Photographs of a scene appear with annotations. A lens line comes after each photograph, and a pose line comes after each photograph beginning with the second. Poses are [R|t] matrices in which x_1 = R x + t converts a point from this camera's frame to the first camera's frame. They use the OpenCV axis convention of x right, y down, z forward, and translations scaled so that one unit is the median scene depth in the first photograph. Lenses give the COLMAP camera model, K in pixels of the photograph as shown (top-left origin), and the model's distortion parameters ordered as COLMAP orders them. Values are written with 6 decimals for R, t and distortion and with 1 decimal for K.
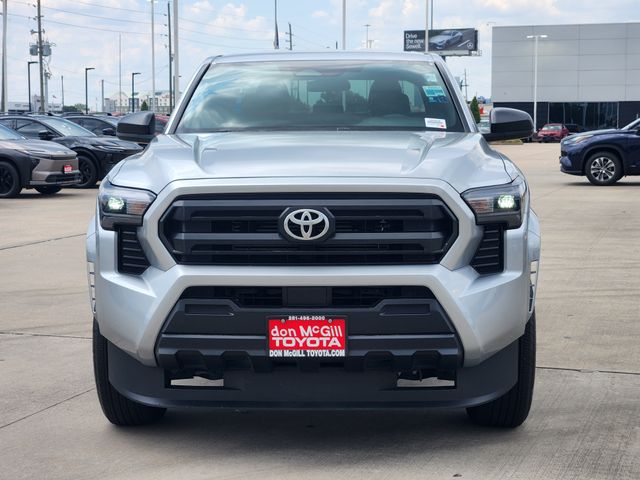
lens RADIAL K [[1231.6, 0, 320.4], [0, 1231.6, 238.7], [0, 0, 1]] dist [-0.169627, 0.000000]
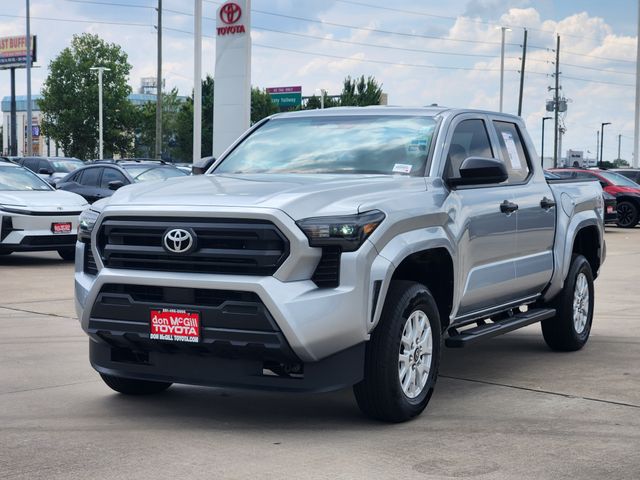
lens RADIAL K [[1231.6, 0, 316.8], [0, 1231.6, 239.6], [0, 0, 1]] dist [-0.169627, 0.000000]
pose [[0.896310, 0.033055, -0.442195, 0.702265], [-0.052744, 0.998085, -0.032302, 0.021960], [0.440281, 0.052276, 0.896337, -0.120002]]
